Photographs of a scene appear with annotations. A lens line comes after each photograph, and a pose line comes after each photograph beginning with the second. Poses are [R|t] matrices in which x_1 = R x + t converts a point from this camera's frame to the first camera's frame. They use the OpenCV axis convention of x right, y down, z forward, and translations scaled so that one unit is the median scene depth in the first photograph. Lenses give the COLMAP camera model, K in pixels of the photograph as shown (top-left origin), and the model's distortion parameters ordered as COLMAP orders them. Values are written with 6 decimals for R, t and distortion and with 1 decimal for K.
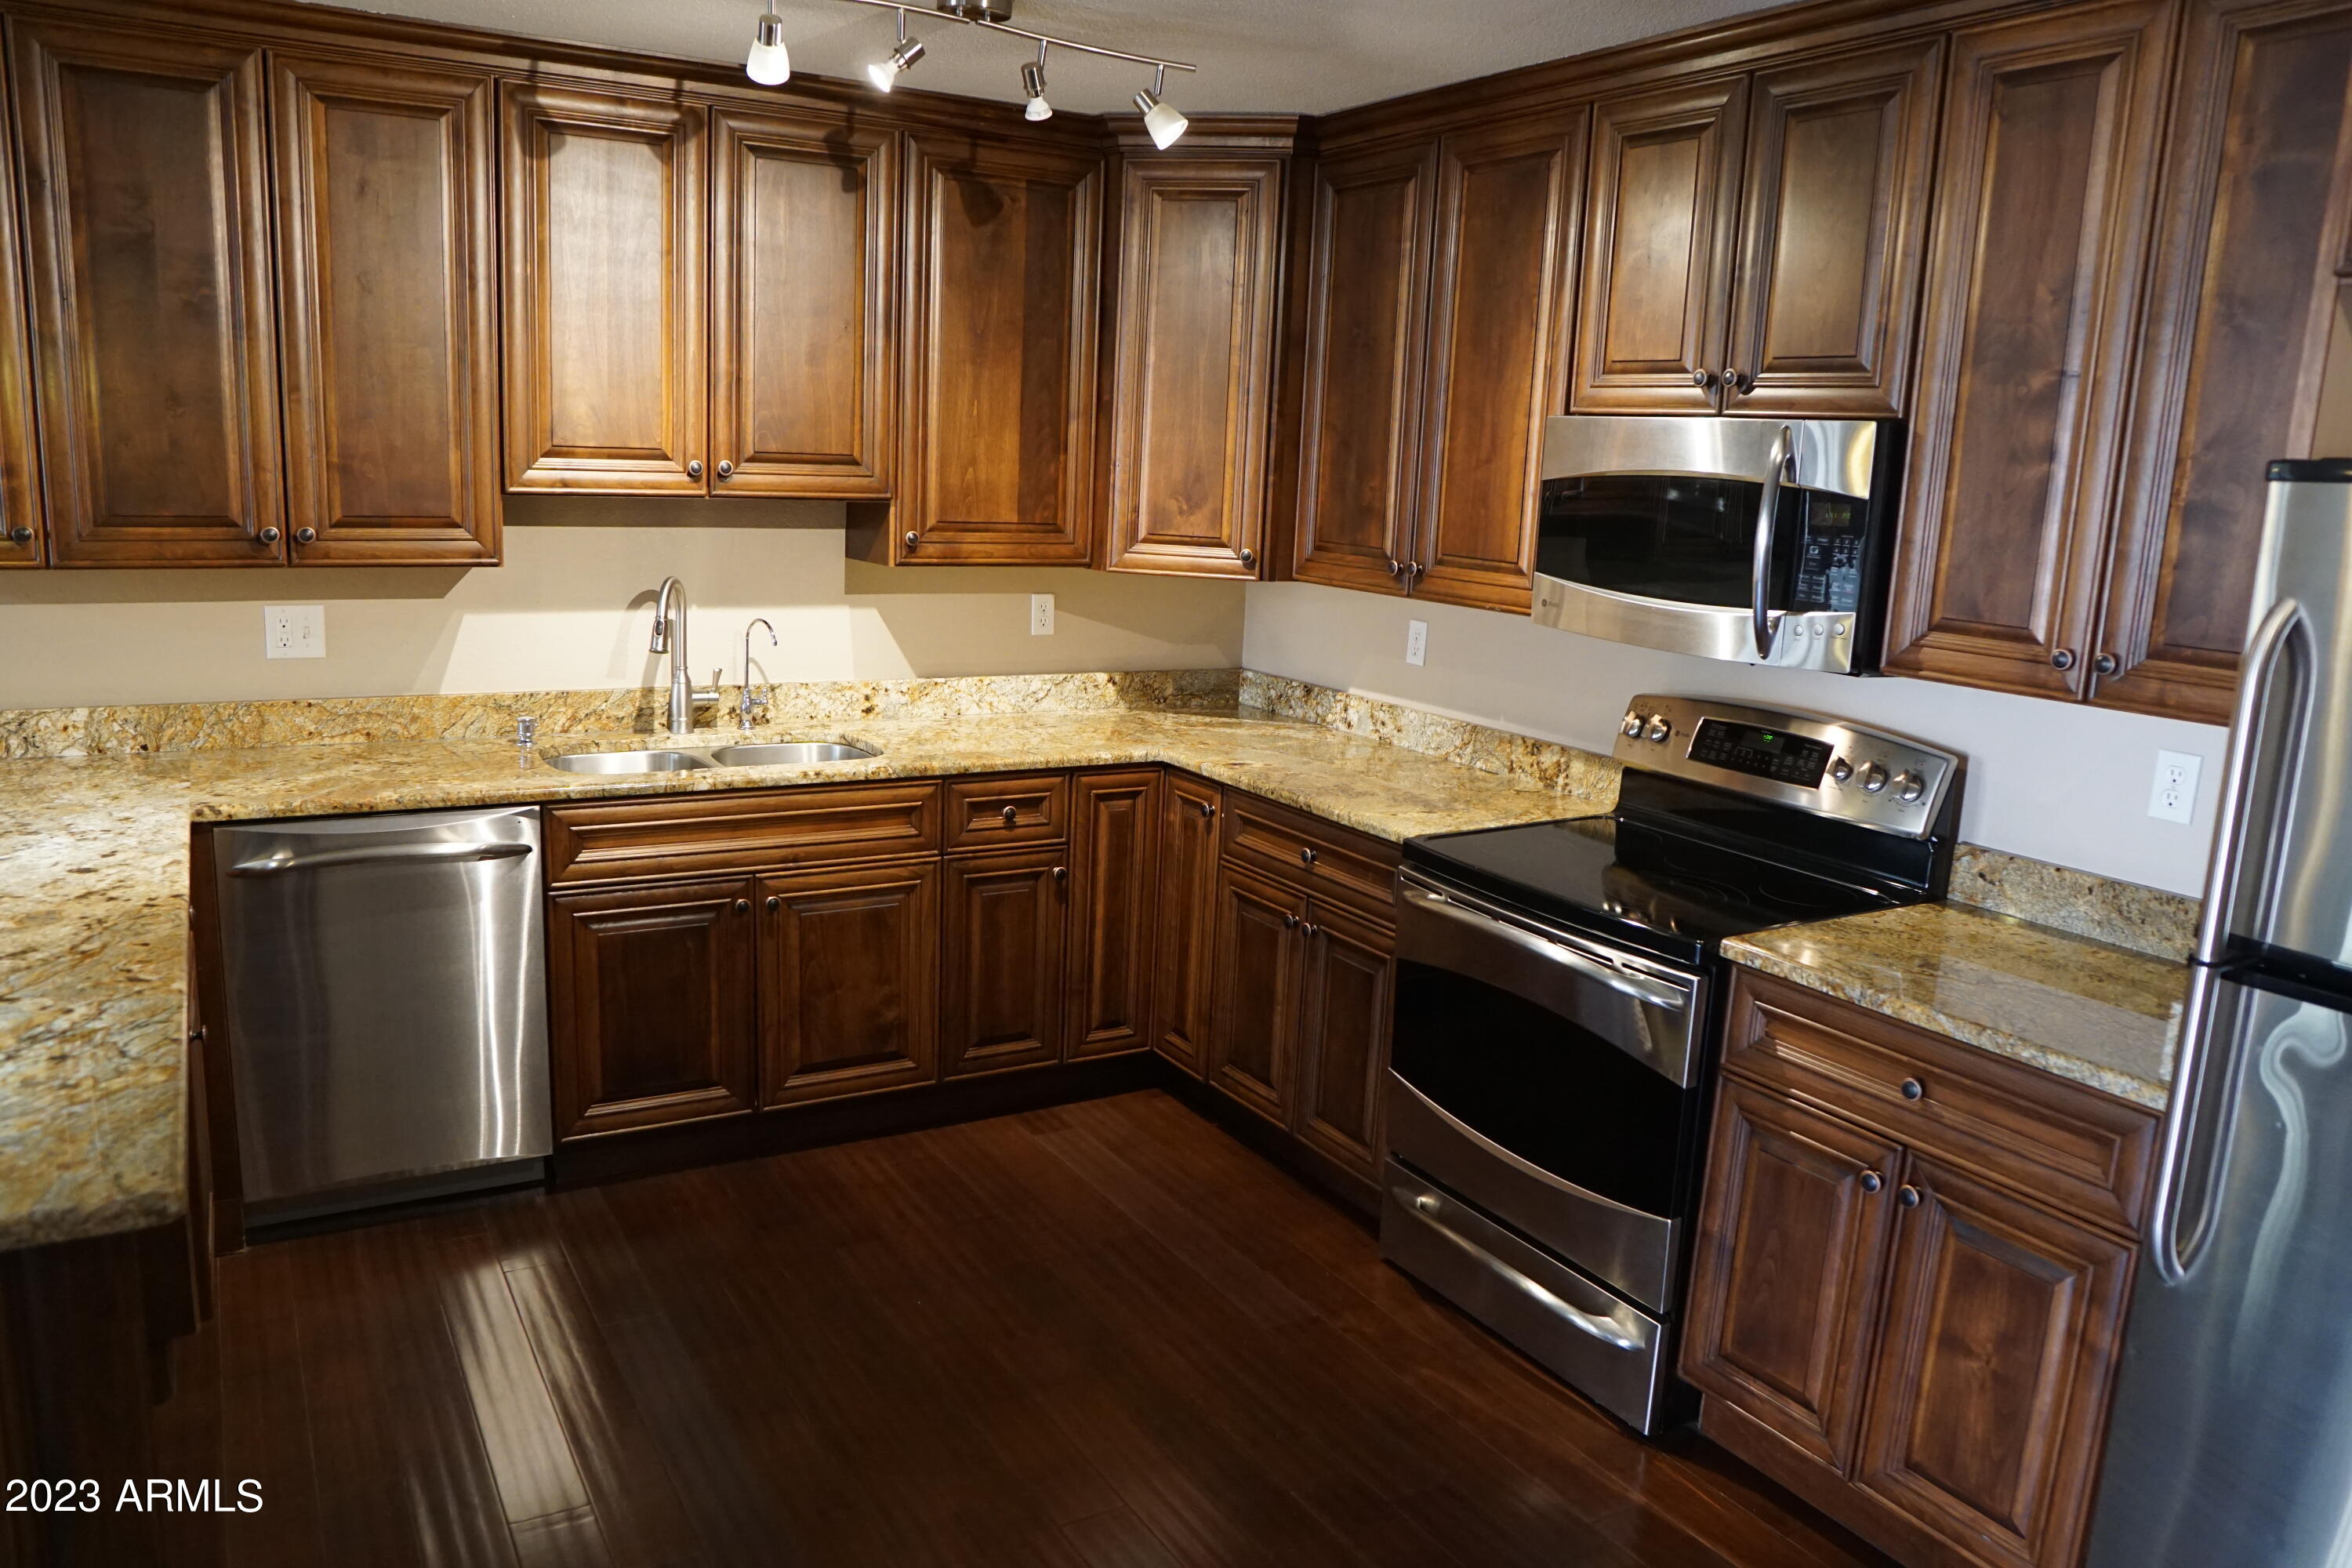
lens RADIAL K [[1655.5, 0, 1173.5], [0, 1655.5, 788.5], [0, 0, 1]] dist [-0.109555, 0.071282]
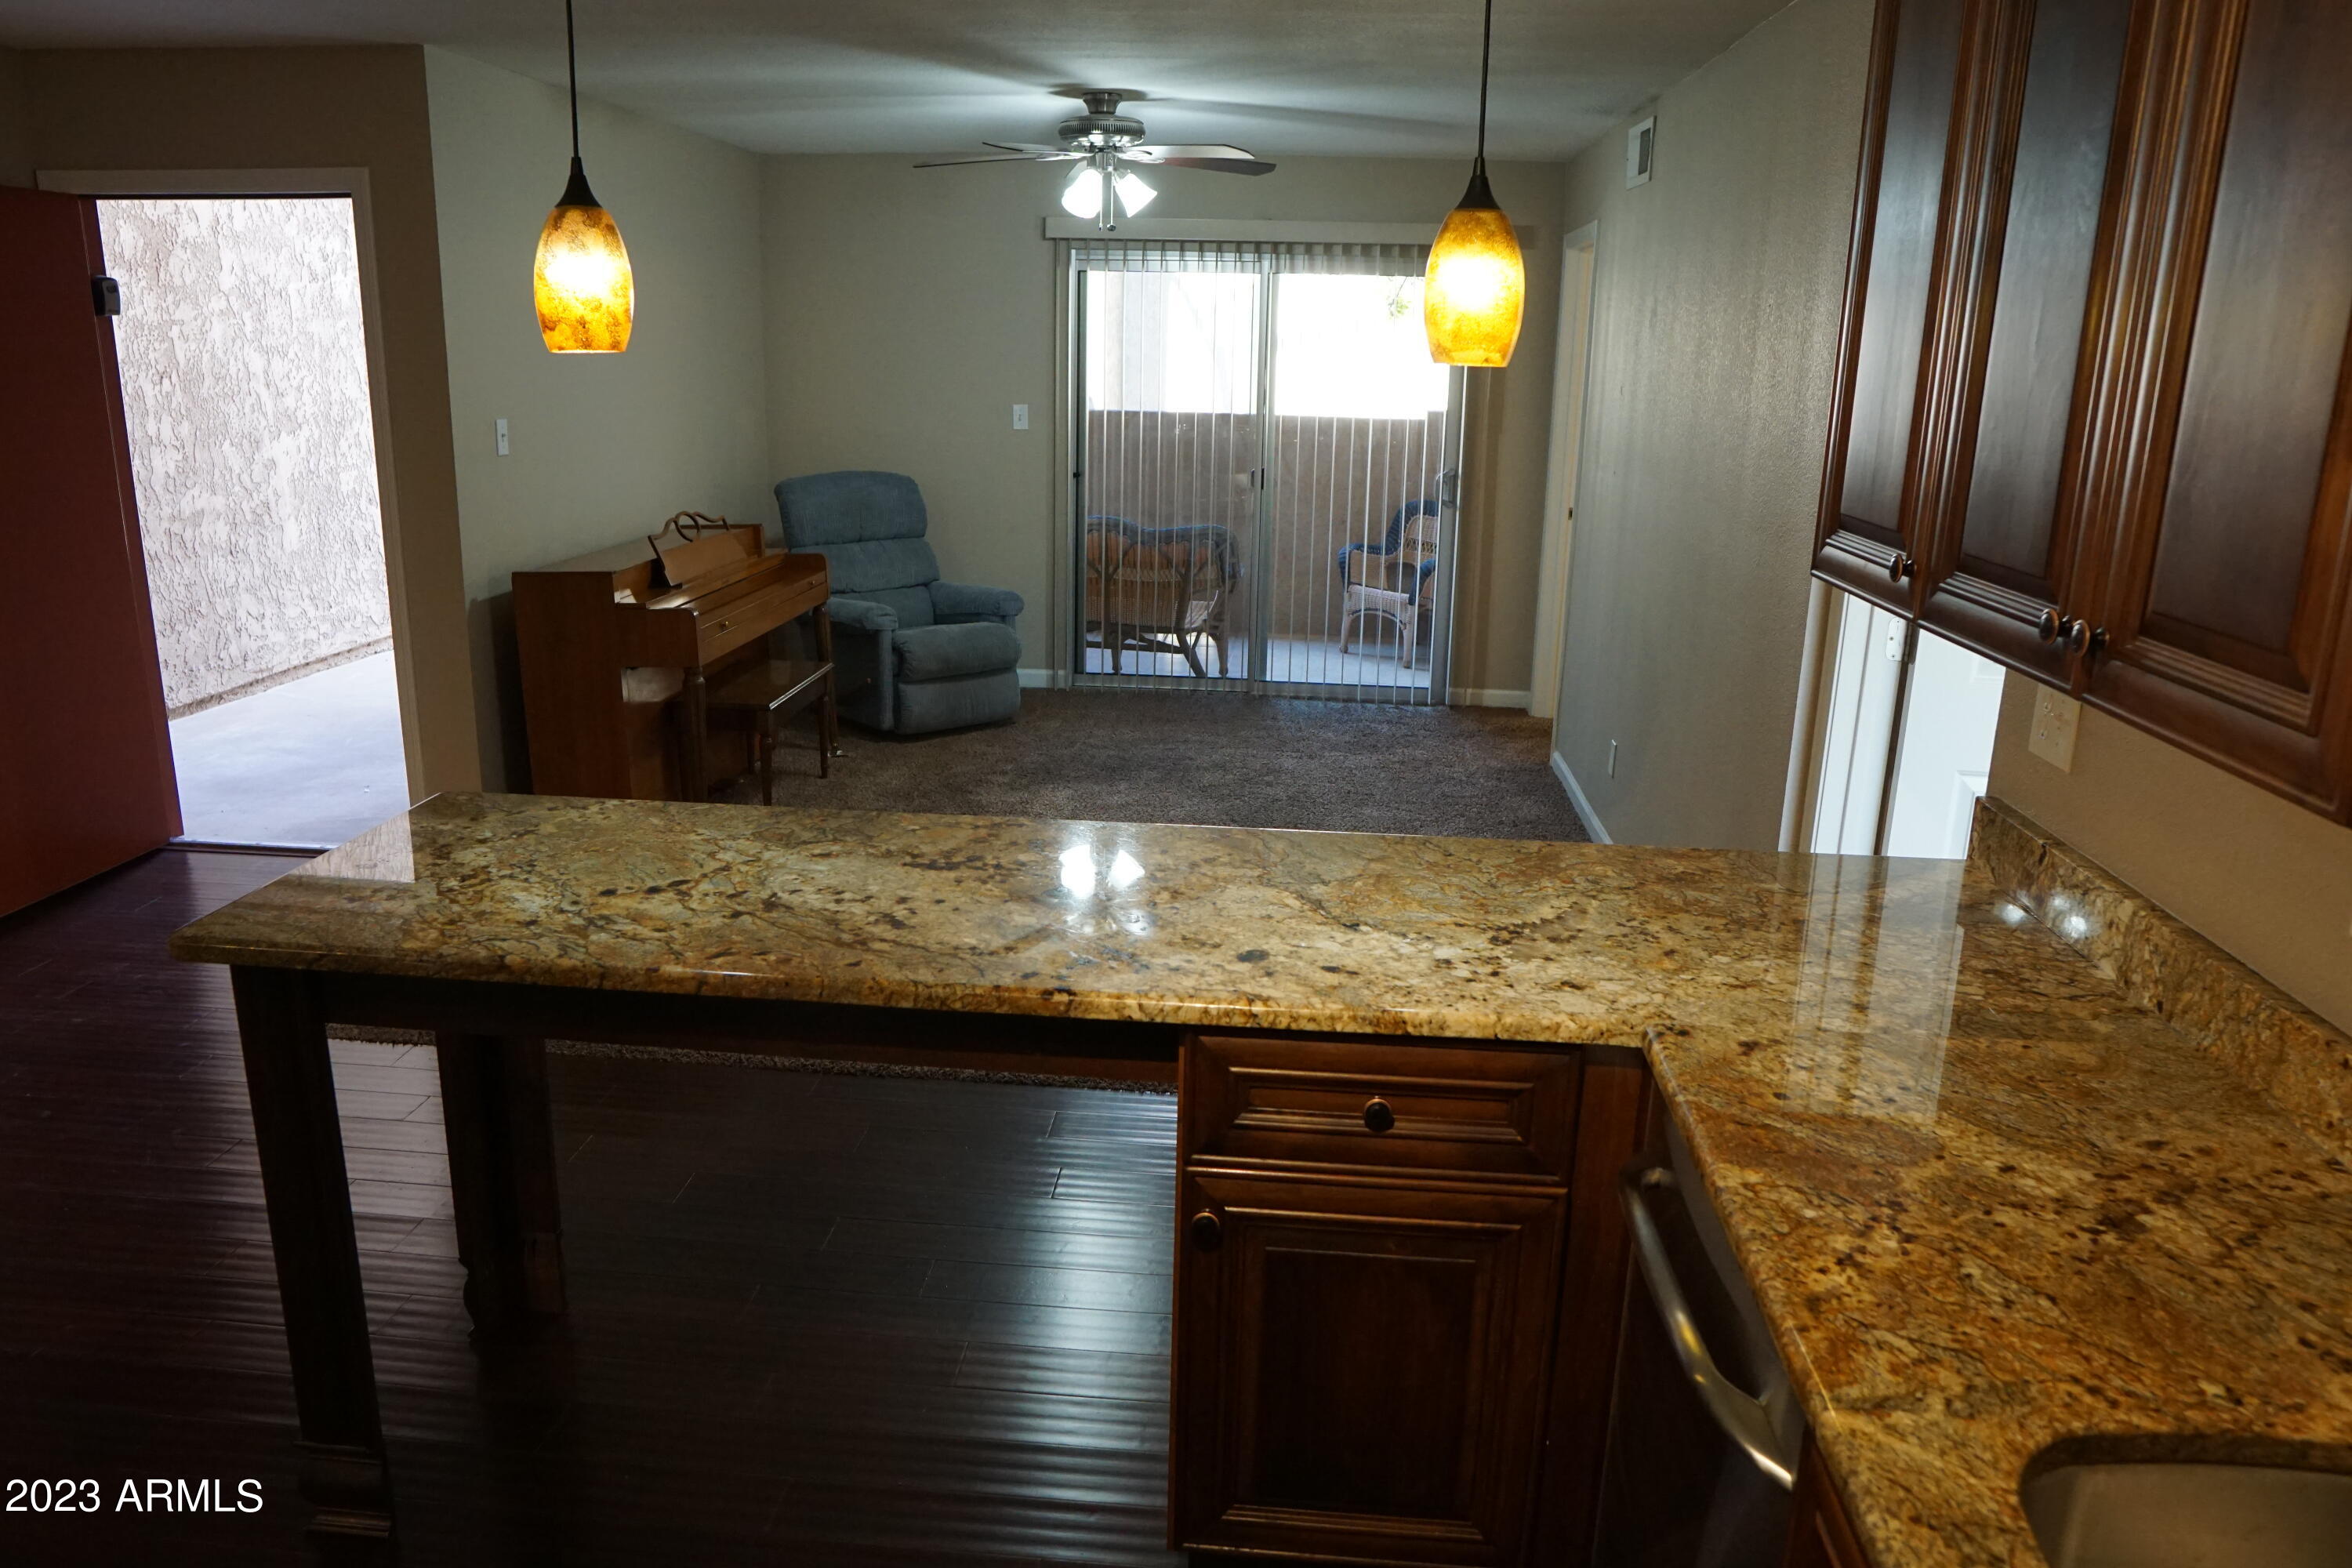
lens RADIAL K [[1655.5, 0, 1168.7], [0, 1655.5, 784.5], [0, 0, 1]] dist [-0.109555, 0.071282]
pose [[-0.582575, 0.157597, -0.797351, -0.029767], [-0.205534, 0.920571, 0.332122, -0.193147], [0.786360, 0.357369, -0.503910, 0.928648]]
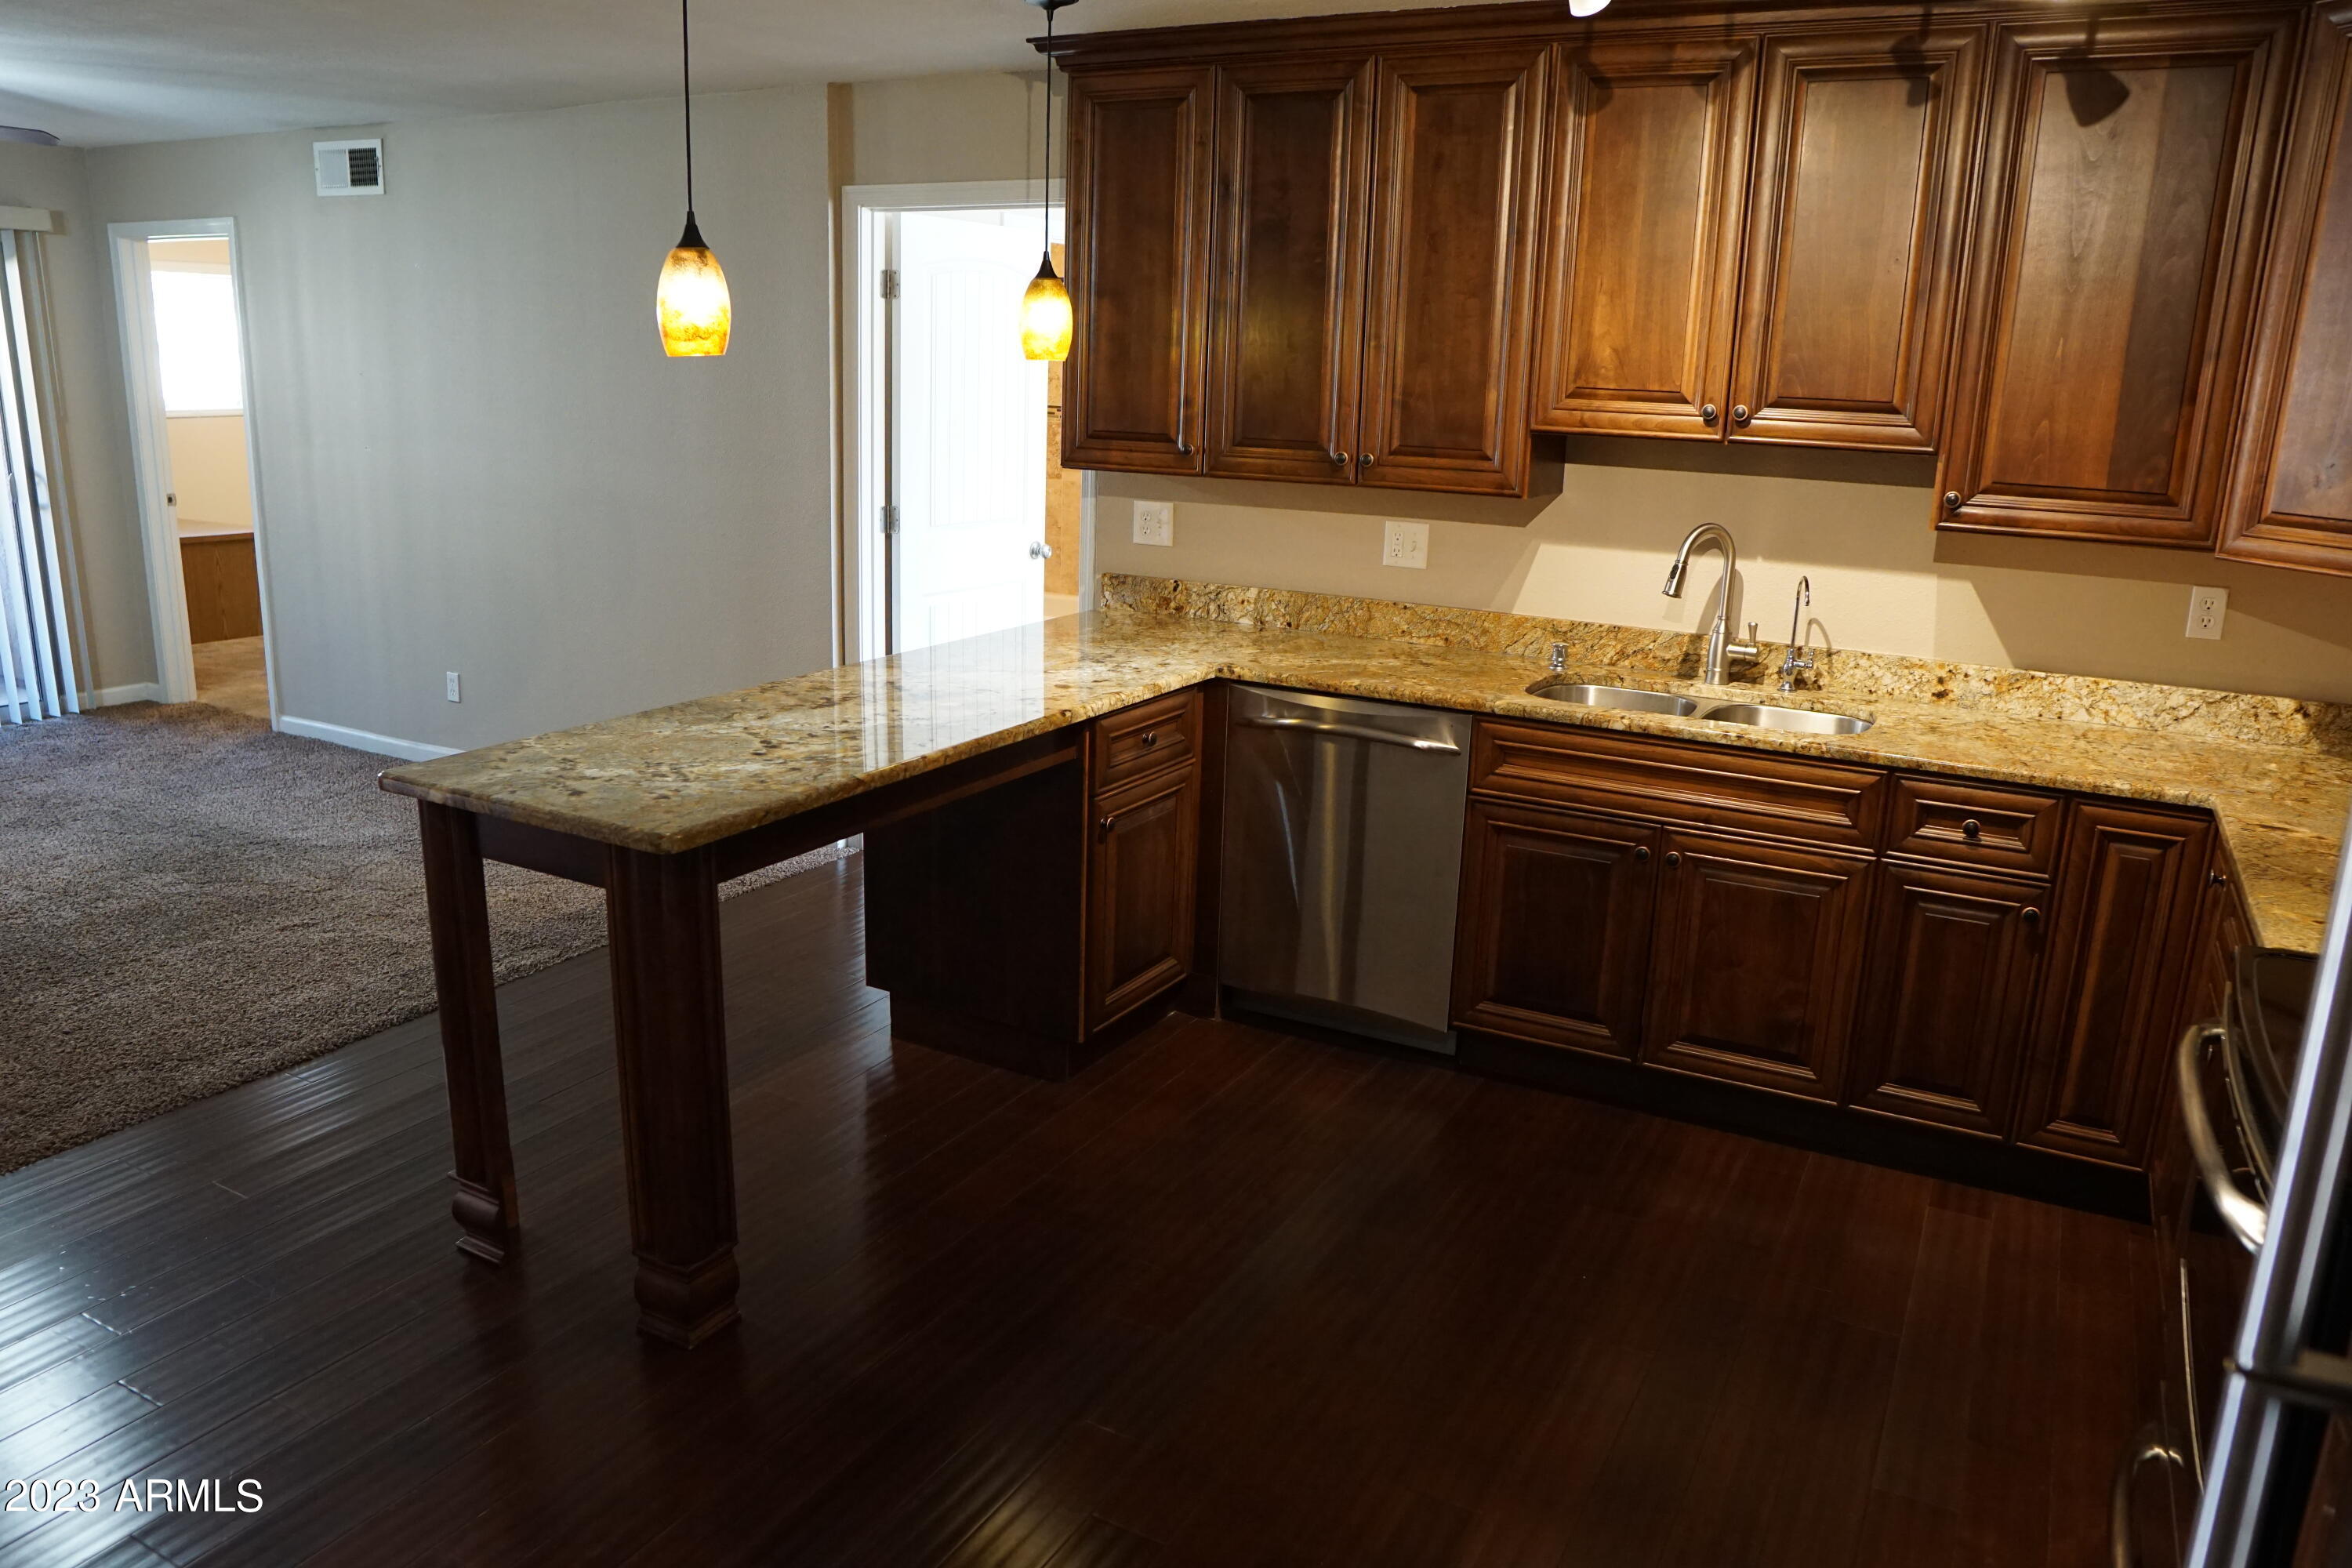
lens RADIAL K [[1655.5, 0, 1166.7], [0, 1655.5, 788.0], [0, 0, 1]] dist [-0.109555, 0.071282]
pose [[0.508062, 0.187192, -0.840733, 0.407045], [-0.175073, 0.978165, 0.111994, -0.026990], [0.843340, 0.090290, 0.529741, 0.224653]]
